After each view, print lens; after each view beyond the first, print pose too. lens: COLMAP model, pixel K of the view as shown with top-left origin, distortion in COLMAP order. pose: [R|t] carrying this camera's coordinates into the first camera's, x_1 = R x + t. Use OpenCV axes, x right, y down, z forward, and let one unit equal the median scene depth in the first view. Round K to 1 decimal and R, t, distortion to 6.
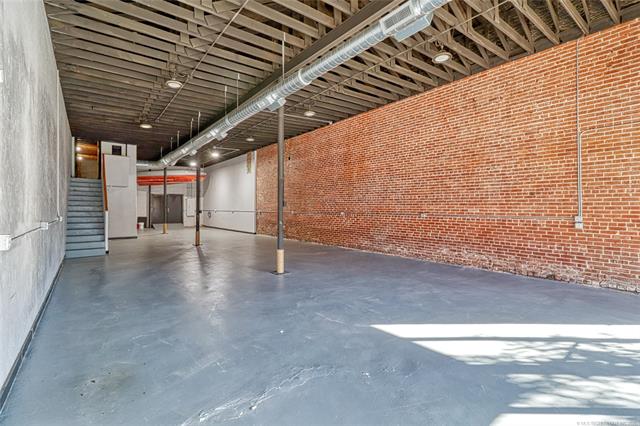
lens RADIAL K [[302.4, 0, 320.6], [0, 302.4, 203.3], [0, 0, 1]] dist [0.000374, 0.000056]
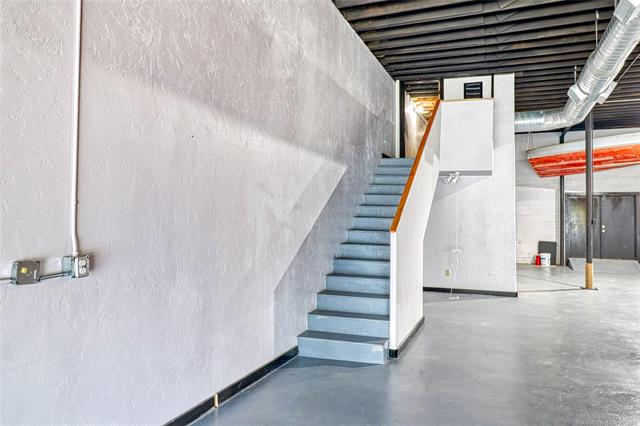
lens RADIAL K [[469.0, 0, 320.0], [0, 469.0, 213.0], [0, 0, 1]] dist [-0.003271, -0.000932]
pose [[0.516020, 0.000244, -0.856576, -0.143496], [-0.002752, 0.999995, -0.001373, 0.000998], [0.856572, 0.003065, 0.516018, 0.321577]]
